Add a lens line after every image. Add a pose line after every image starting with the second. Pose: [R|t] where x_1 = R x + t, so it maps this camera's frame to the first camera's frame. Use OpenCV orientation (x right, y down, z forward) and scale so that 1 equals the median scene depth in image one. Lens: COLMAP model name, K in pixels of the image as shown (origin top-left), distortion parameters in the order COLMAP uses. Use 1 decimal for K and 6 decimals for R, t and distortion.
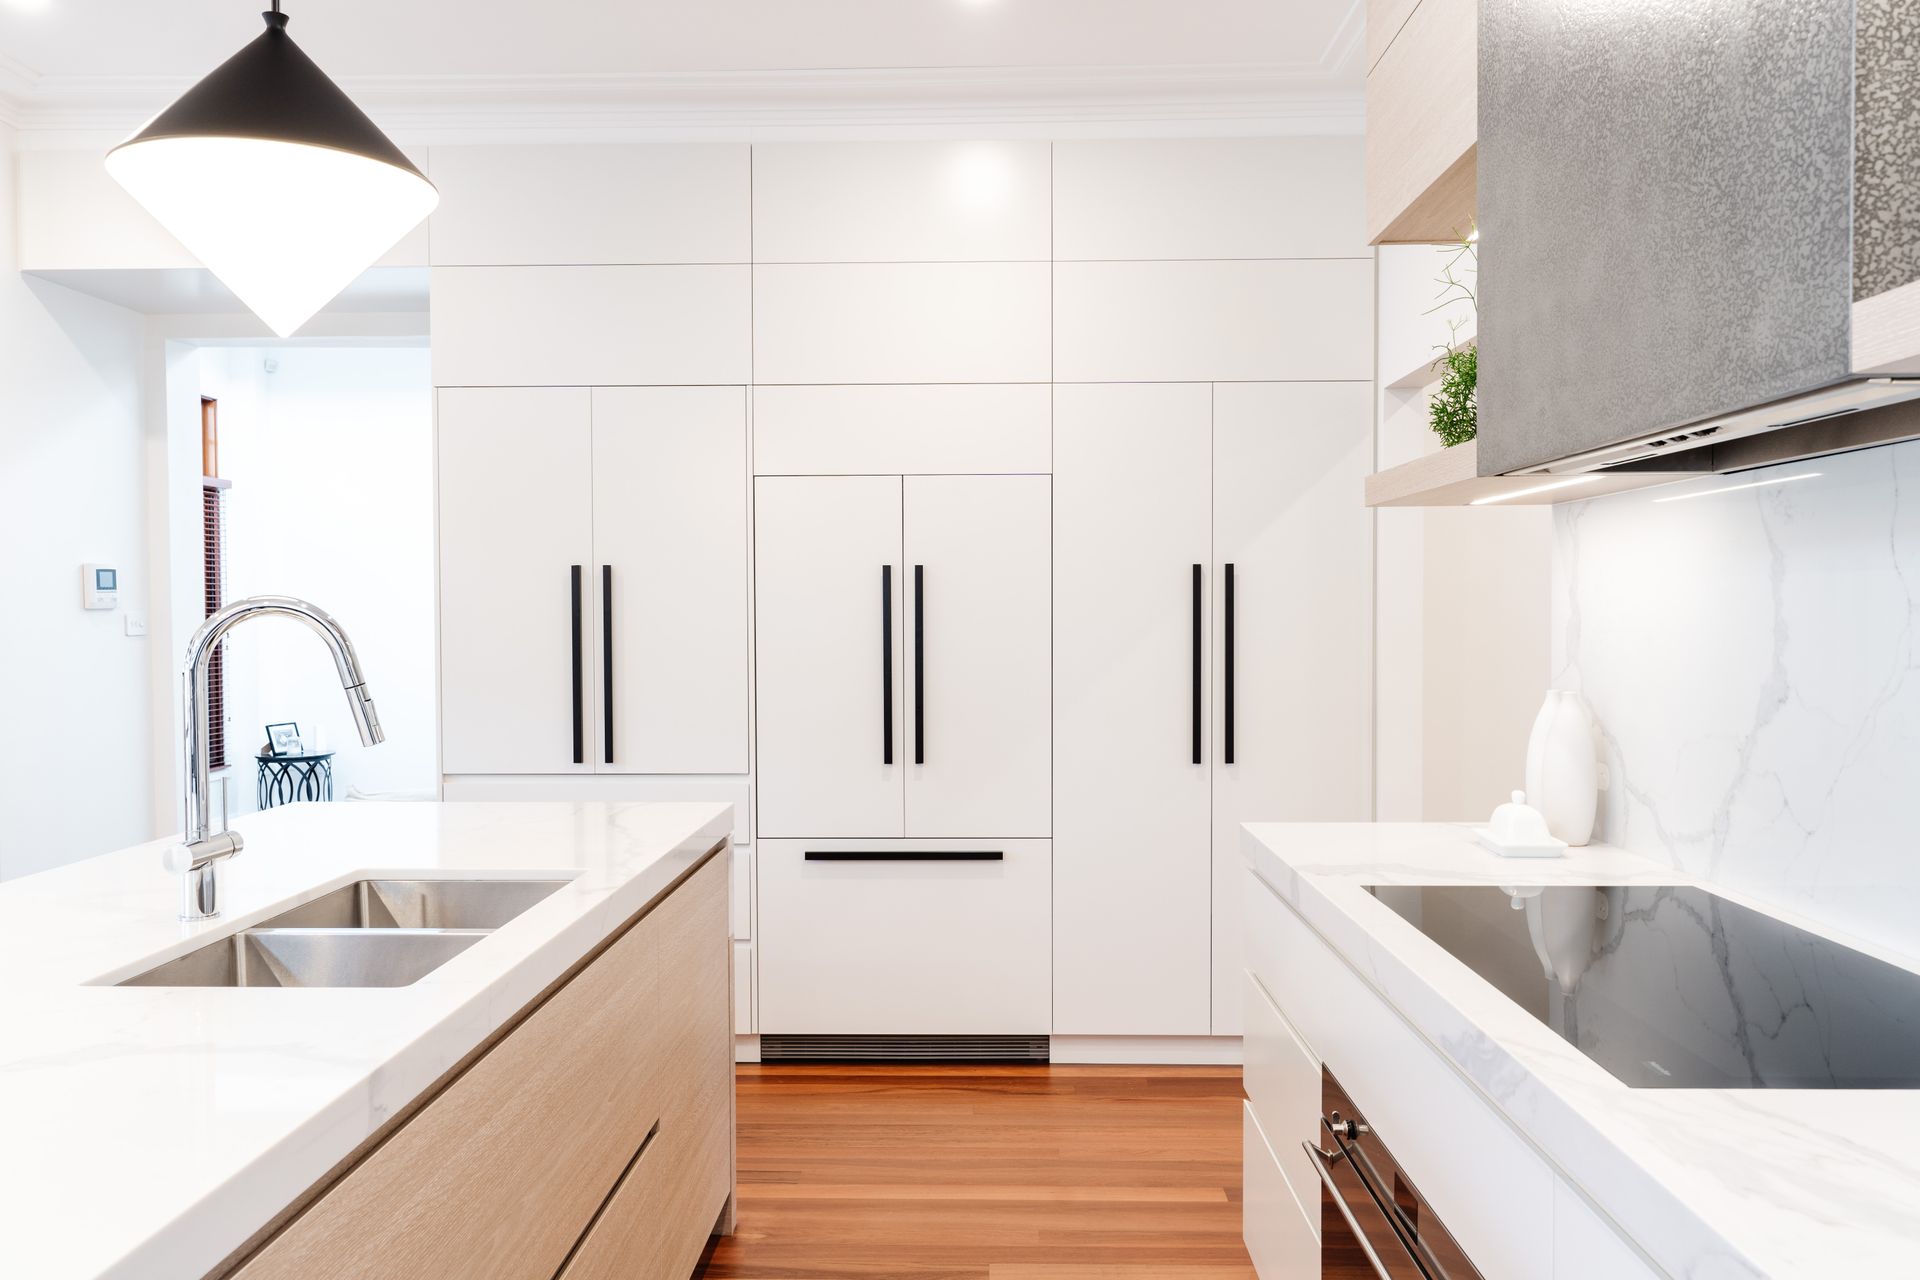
lens RADIAL K [[1402.3, 0, 956.9], [0, 1402.3, 642.7], [0, 0, 1]] dist [-0.007965, 0.020015]
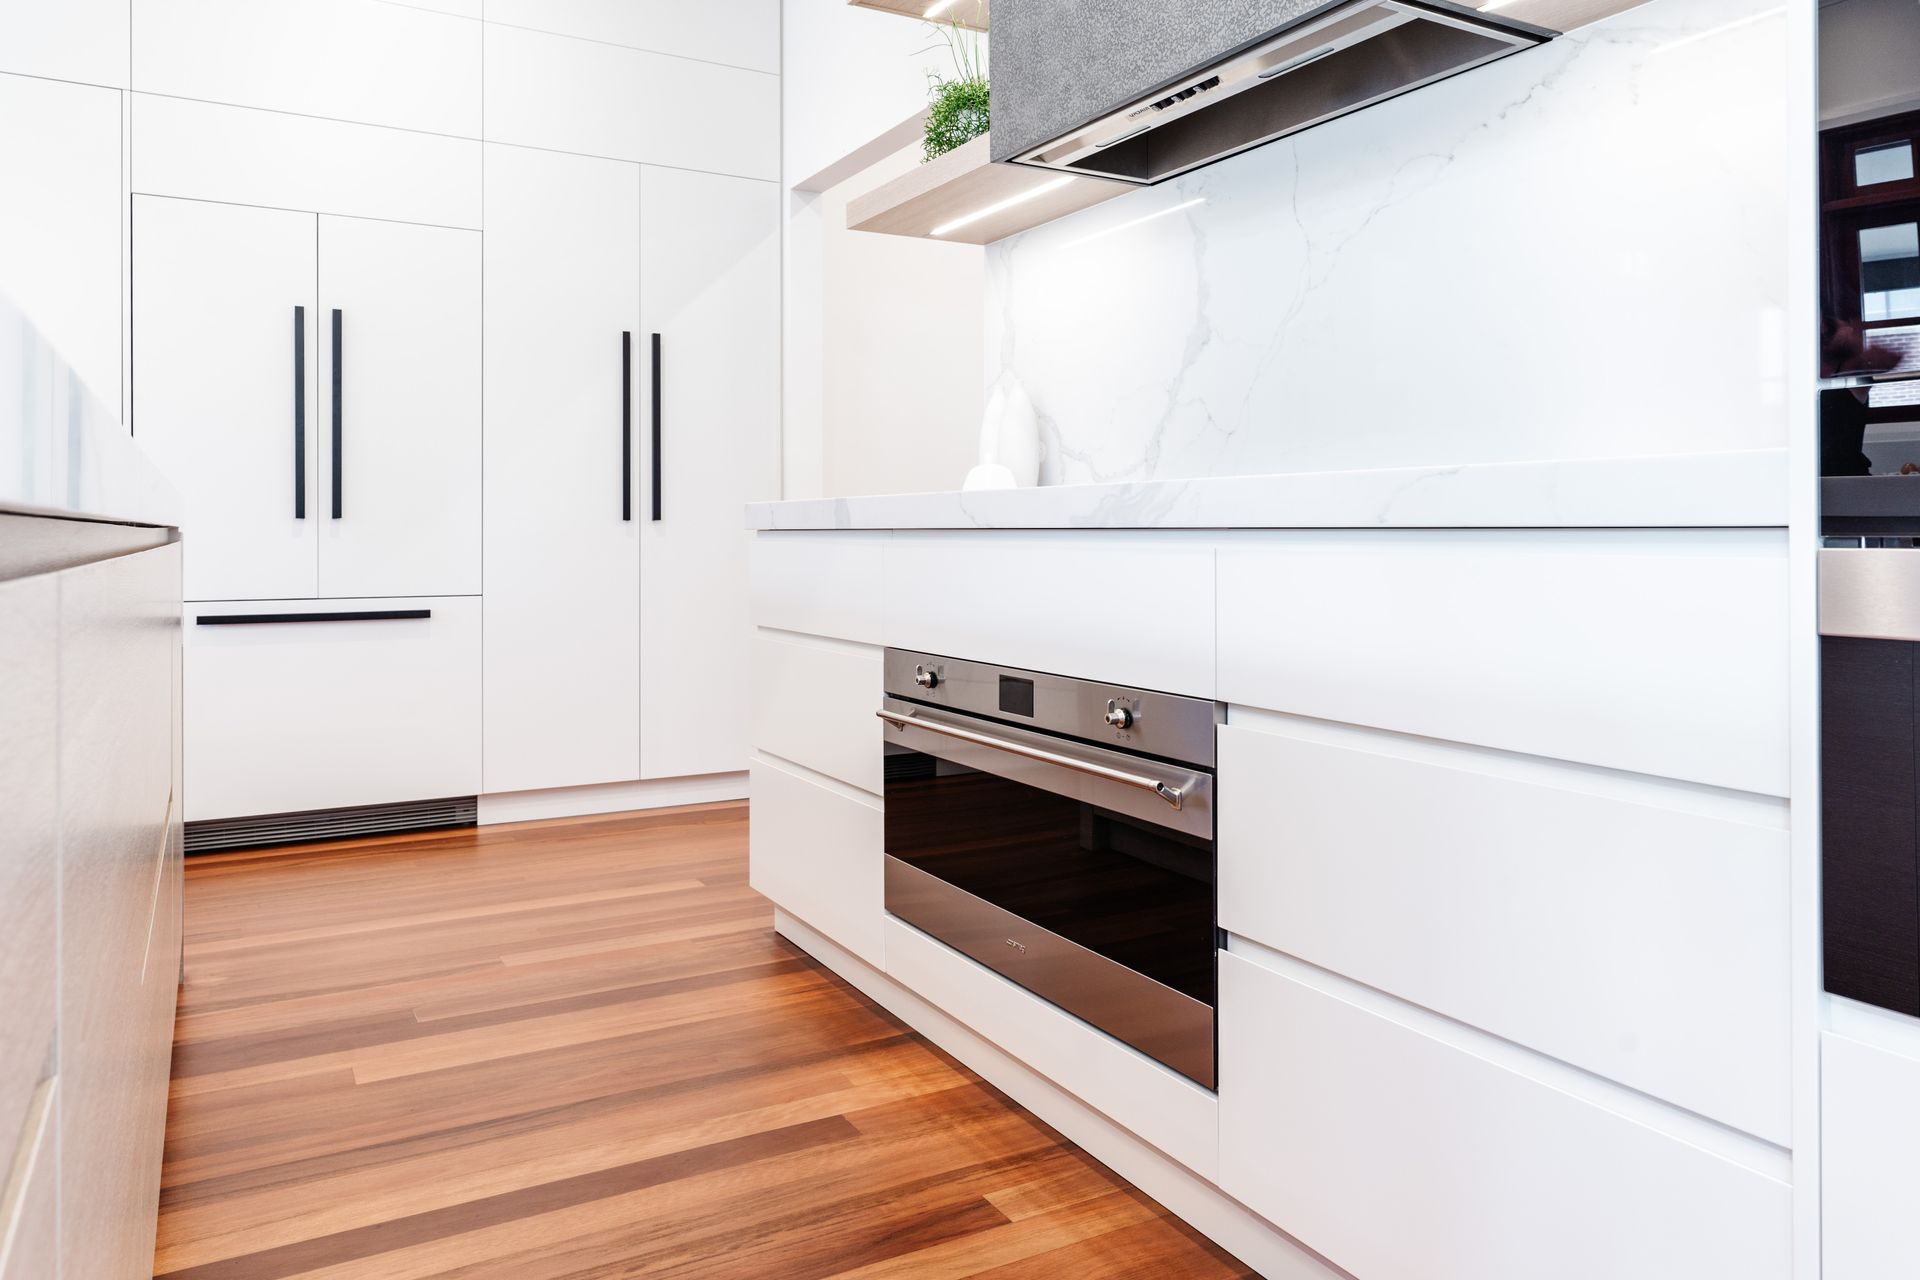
lens RADIAL K [[1325.4, 0, 957.7], [0, 1325.4, 524.8], [0, 0, 1]] dist [-0.006488, 0.008799]
pose [[0.857379, 0.004848, 0.514663, -0.202686], [0.010276, 0.999595, -0.026535, 0.188084], [-0.514583, 0.028039, 0.856982, 0.030550]]
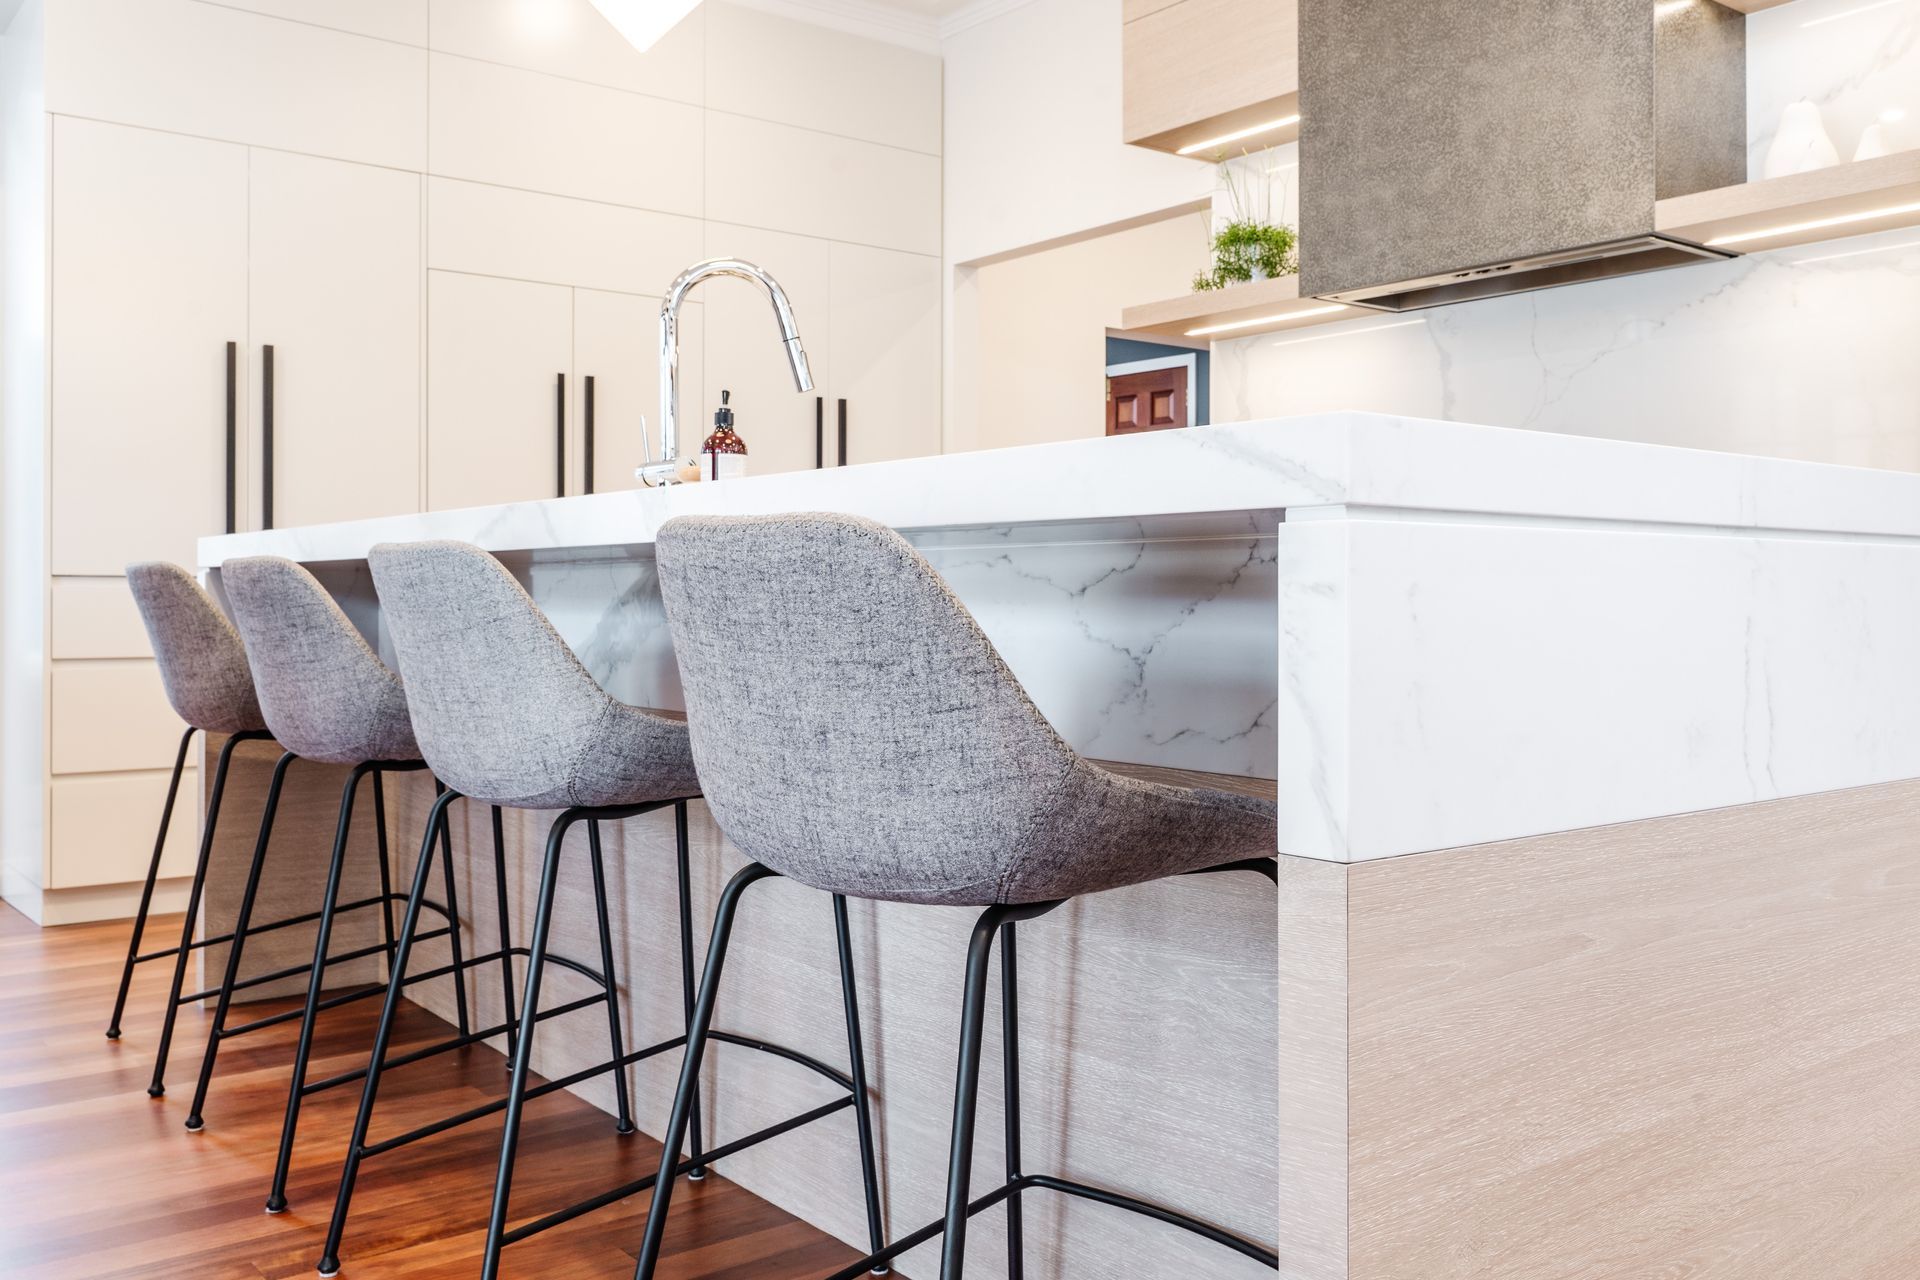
lens RADIAL K [[1666.2, 0, 993.5], [0, 1666.2, 590.0], [0, 0, 1]] dist [0.004723, 0.002696]
pose [[0.765482, 0.009137, 0.643392, -0.929997], [0.011128, 0.999562, -0.027436, 0.219469], [-0.643361, 0.028161, 0.765045, -0.186939]]
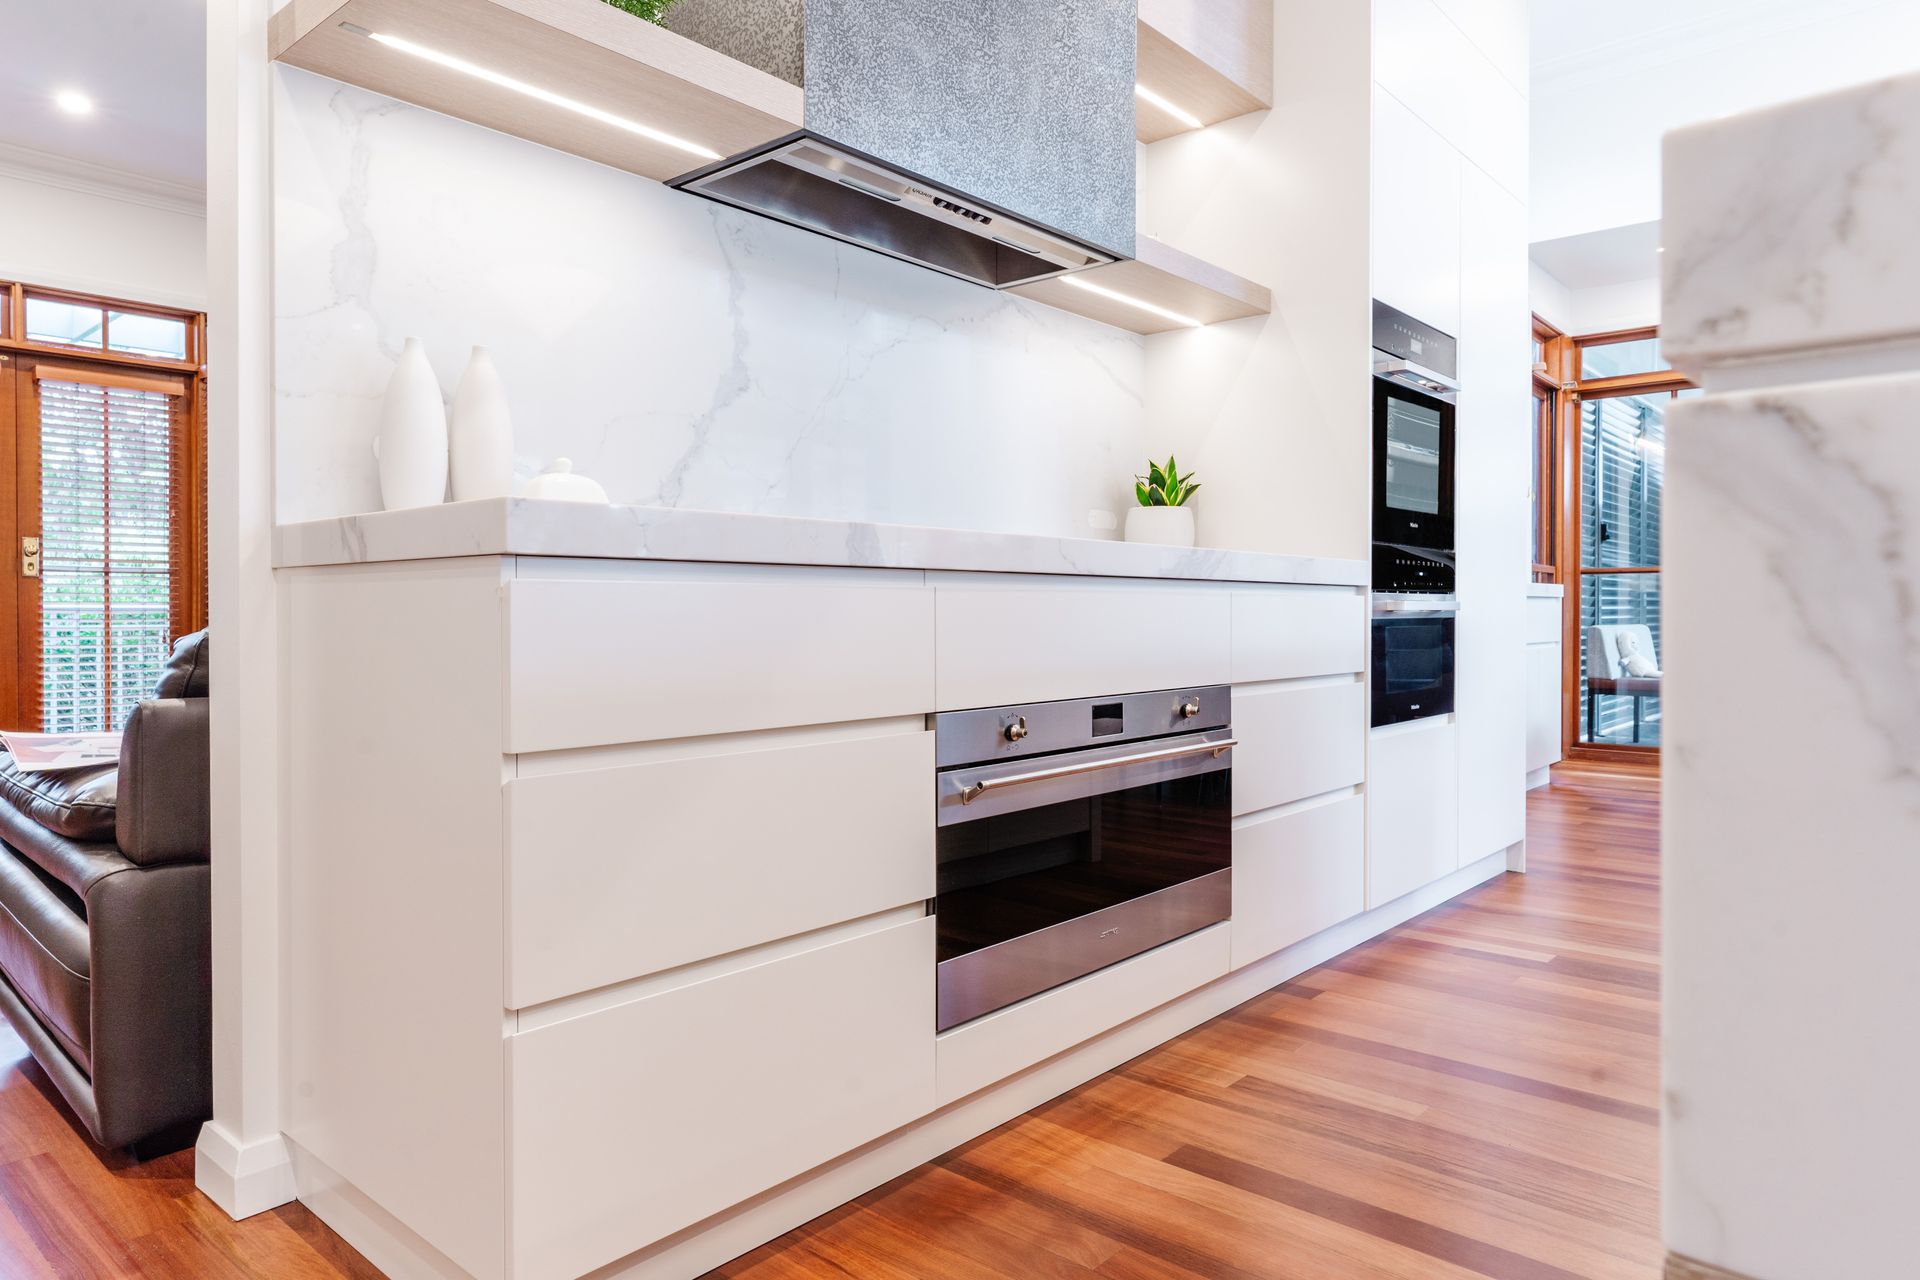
lens RADIAL K [[1184.8, 0, 909.8], [0, 1184.8, 612.5], [0, 0, 1]] dist [0.003484, 0.002909]
pose [[-0.749387, -0.000737, 0.662131, -0.207017], [0.016022, 0.999686, 0.019246, 0.177747], [-0.661938, 0.025031, -0.749141, 1.325474]]
